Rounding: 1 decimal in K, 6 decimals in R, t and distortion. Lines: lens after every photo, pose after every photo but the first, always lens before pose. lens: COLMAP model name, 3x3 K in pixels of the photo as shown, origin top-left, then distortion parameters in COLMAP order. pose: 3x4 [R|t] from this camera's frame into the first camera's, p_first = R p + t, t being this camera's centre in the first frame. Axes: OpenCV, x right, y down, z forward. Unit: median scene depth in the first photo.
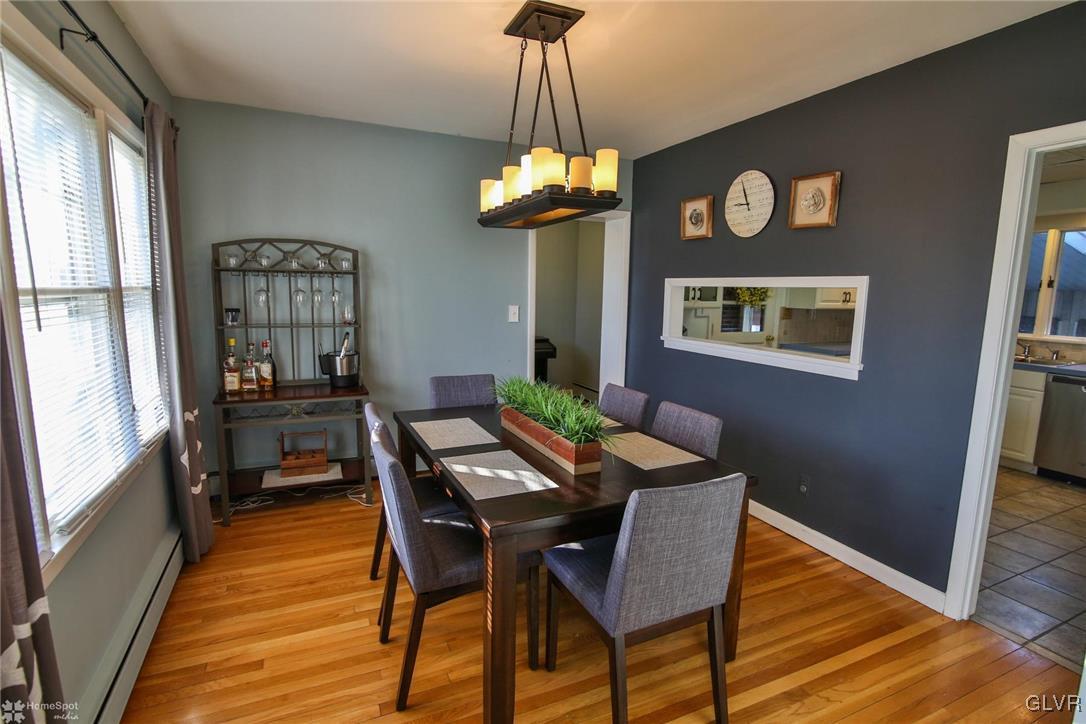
lens RADIAL K [[530.1, 0, 542.2], [0, 530.1, 363.6], [0, 0, 1]] dist [-0.017893, 0.000578]
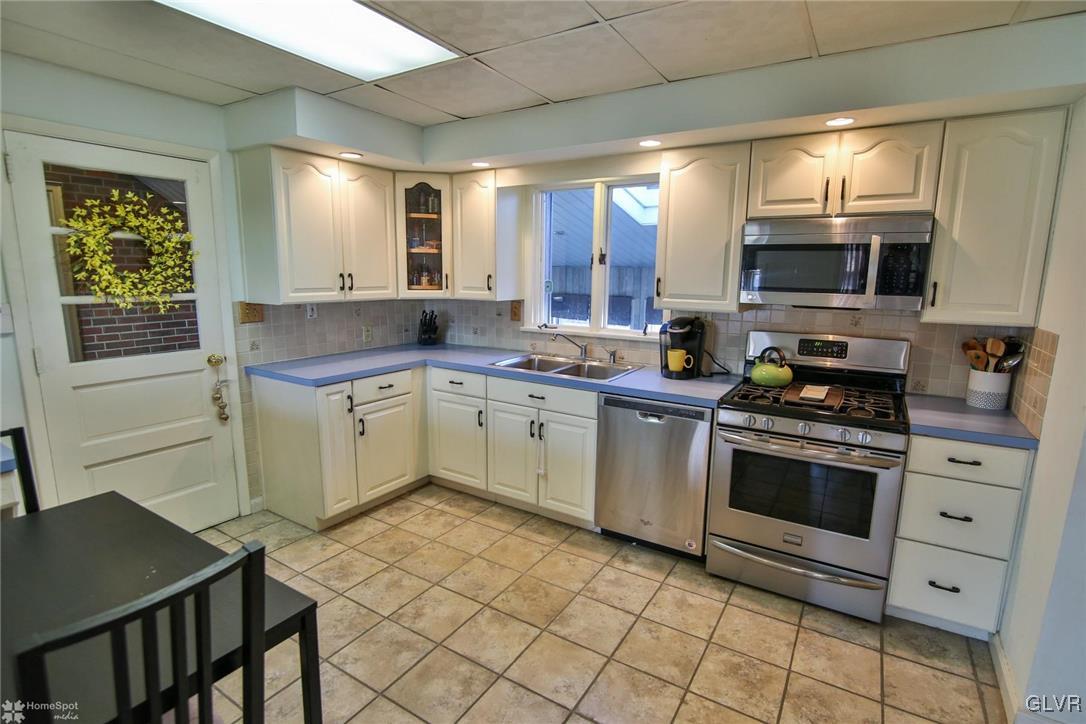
lens RADIAL K [[530.1, 0, 542.2], [0, 530.1, 363.6], [0, 0, 1]] dist [-0.017893, 0.000578]
pose [[0.835763, -0.101132, 0.539696, 0.396928], [0.080480, 0.994839, 0.061790, -0.048439], [-0.543160, -0.008207, 0.839589, 0.340884]]
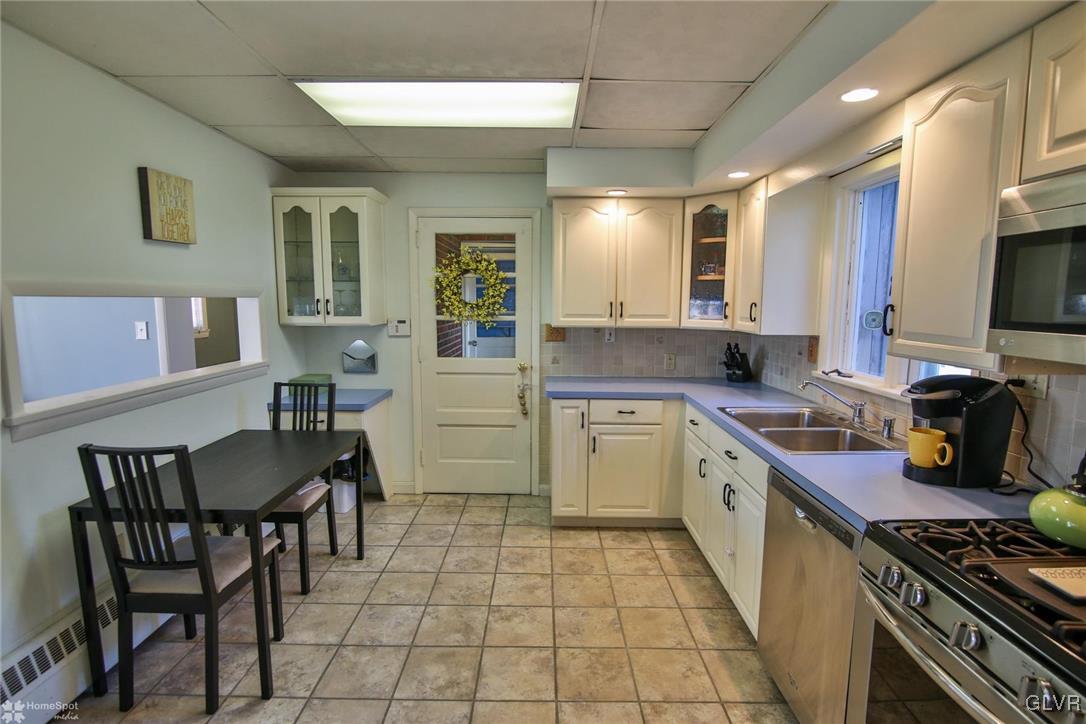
lens RADIAL K [[530.1, 0, 542.2], [0, 530.1, 363.6], [0, 0, 1]] dist [-0.017893, 0.000578]
pose [[0.906973, 0.038316, -0.419442, 0.713478], [-0.050537, 0.998559, -0.018059, -0.039921], [0.418146, 0.037576, 0.907602, 0.345014]]
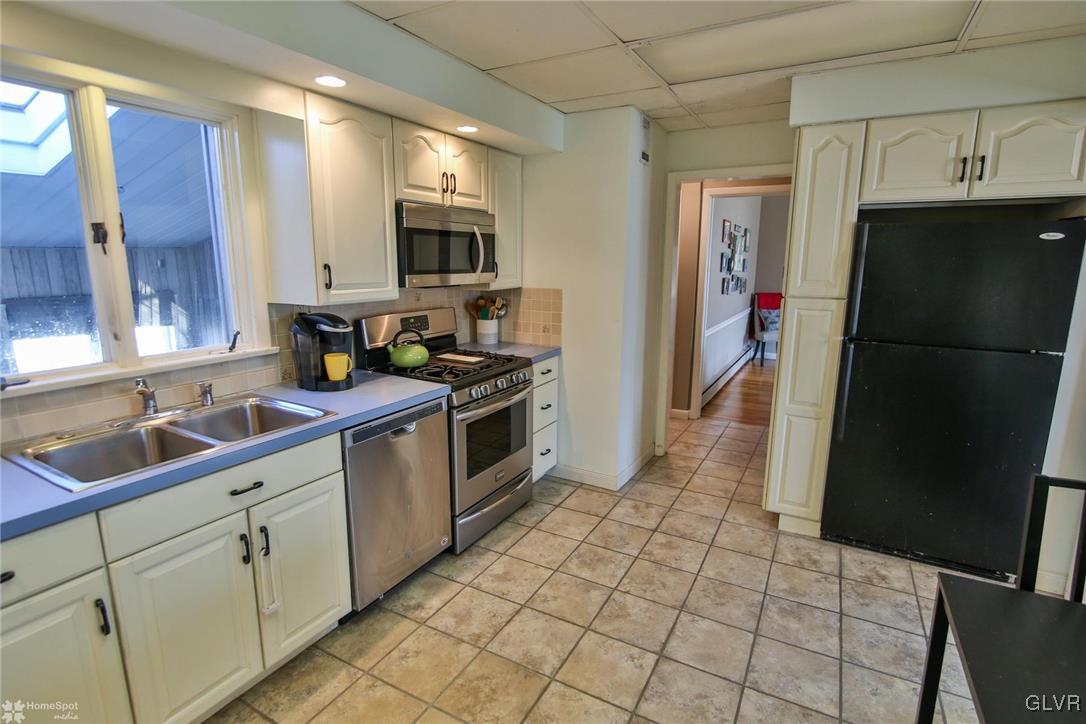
lens RADIAL K [[530.1, 0, 542.2], [0, 530.1, 363.6], [0, 0, 1]] dist [-0.017893, 0.000578]
pose [[-0.588961, -0.175548, 0.788865, 0.364613], [0.103054, 0.951840, 0.288755, -0.114821], [-0.801564, 0.251362, -0.542506, 0.800447]]
